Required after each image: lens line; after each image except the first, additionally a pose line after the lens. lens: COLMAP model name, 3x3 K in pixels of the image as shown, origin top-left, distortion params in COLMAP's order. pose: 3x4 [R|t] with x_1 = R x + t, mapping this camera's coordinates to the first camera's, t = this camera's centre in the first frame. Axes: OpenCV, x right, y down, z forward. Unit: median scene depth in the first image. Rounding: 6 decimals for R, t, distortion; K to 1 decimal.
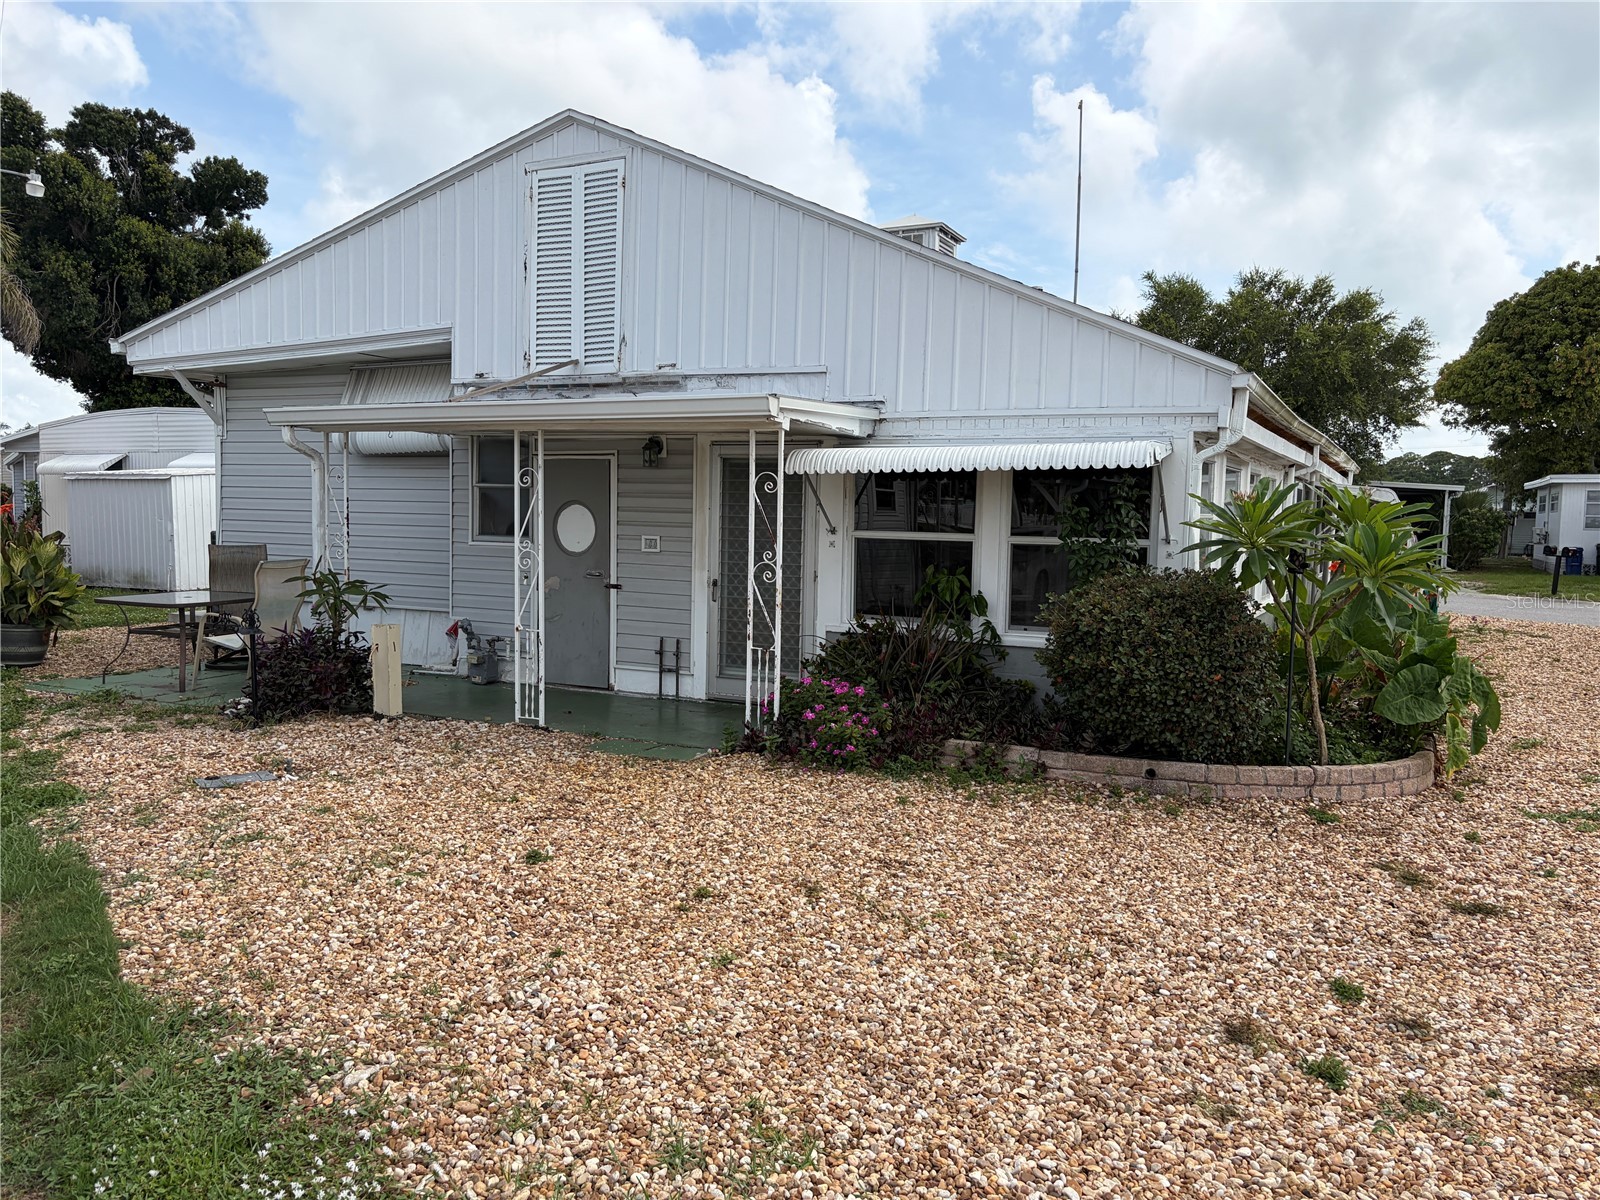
lens RADIAL K [[1220.7, 0, 800.0], [0, 1220.7, 600.0], [0, 0, 1]] dist [0.123199, -0.228044]
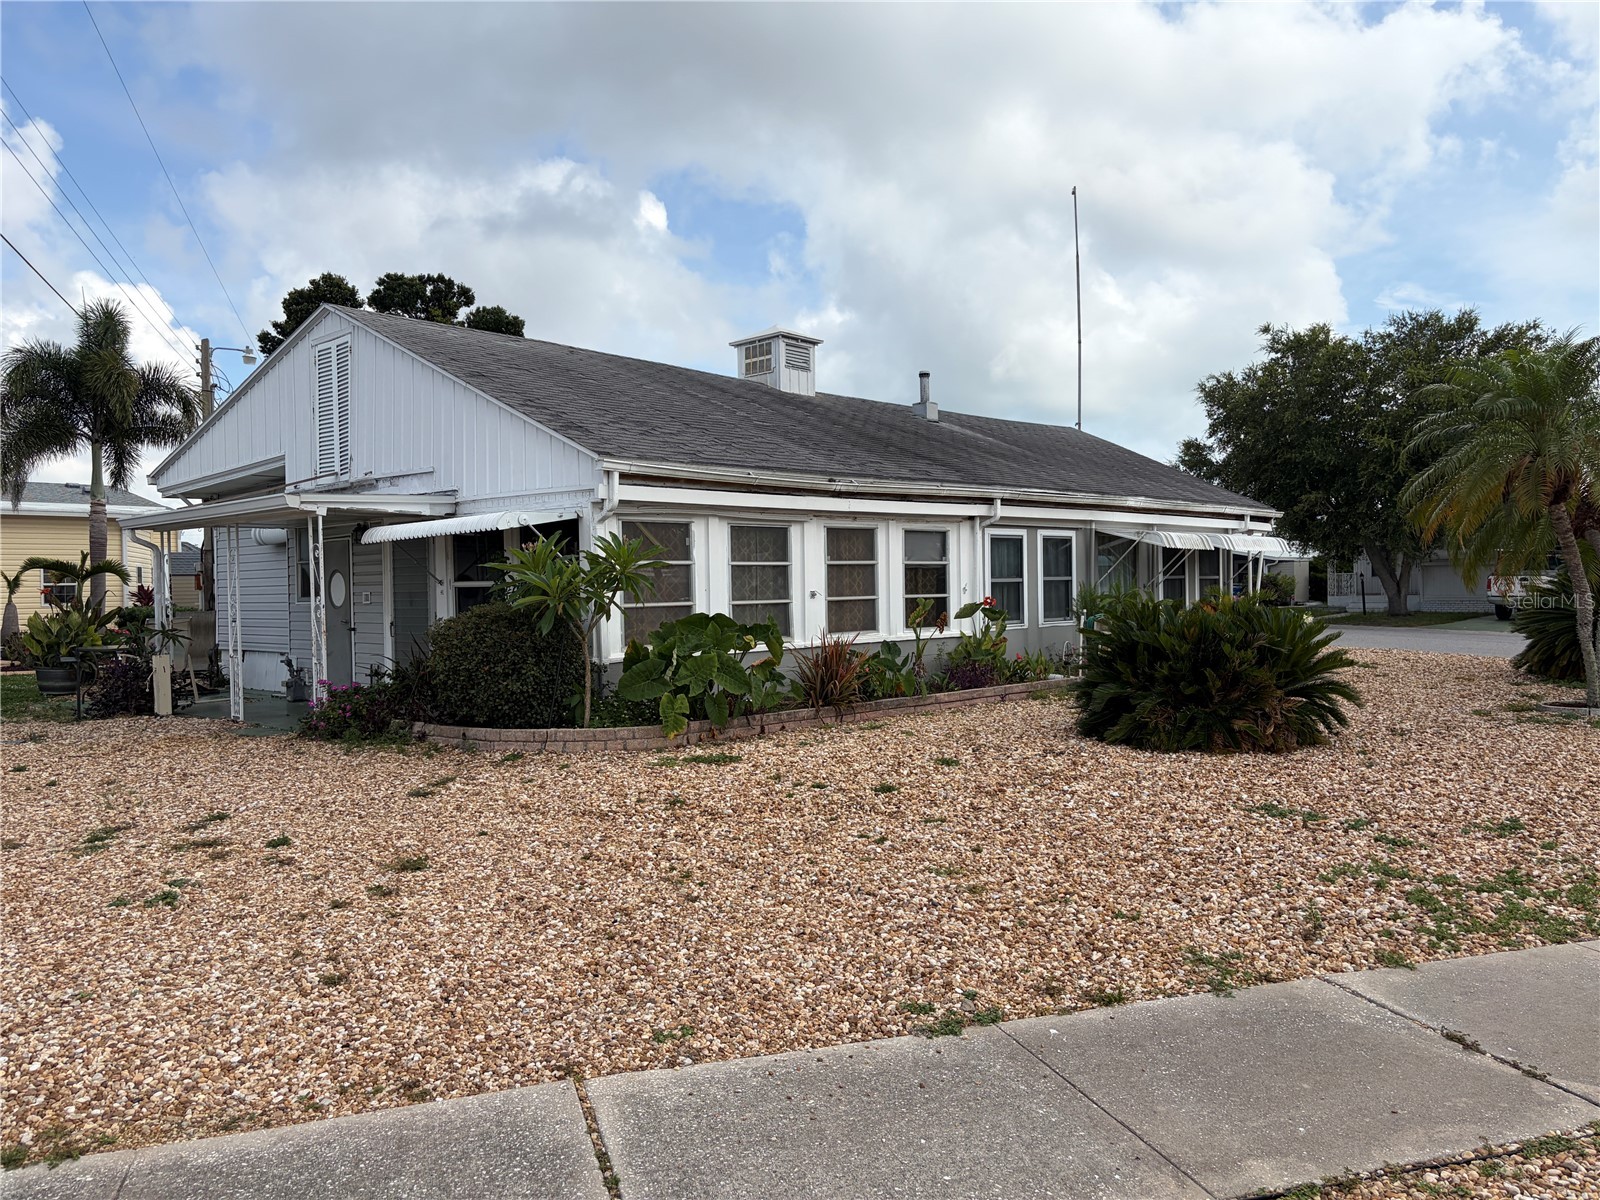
lens RADIAL K [[1220.7, 0, 800.0], [0, 1220.7, 600.0], [0, 0, 1]] dist [0.123199, -0.228044]
pose [[0.951728, -0.035966, -0.304828, 0.805386], [0.017011, 0.997765, -0.064613, 0.057926], [0.306471, 0.056309, 0.950213, -0.203186]]
